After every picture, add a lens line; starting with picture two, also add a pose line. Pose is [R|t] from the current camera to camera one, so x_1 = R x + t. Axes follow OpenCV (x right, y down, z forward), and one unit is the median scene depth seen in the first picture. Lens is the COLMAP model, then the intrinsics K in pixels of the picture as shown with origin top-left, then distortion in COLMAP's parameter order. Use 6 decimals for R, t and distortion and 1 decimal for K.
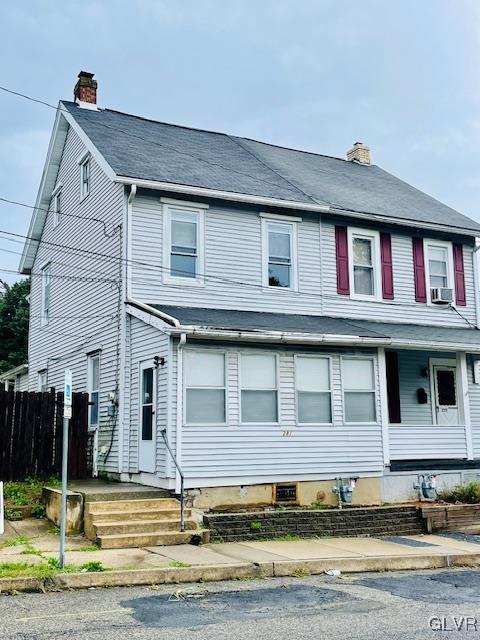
lens RADIAL K [[748.2, 0, 239.6], [0, 748.2, 318.5], [0, 0, 1]] dist [0.078720, 0.000000]
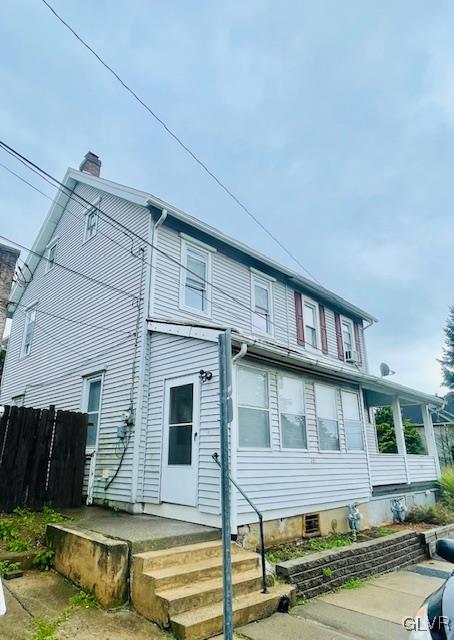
lens RADIAL K [[396.8, 0, 217.8], [0, 396.8, 339.3], [0, 0, 1]] dist [-0.007241, 0.002294]
pose [[0.956035, 0.100626, 0.275449, -0.209639], [-0.060541, 0.986776, -0.150356, 0.078124], [-0.286937, 0.127070, 0.949484, 0.496506]]
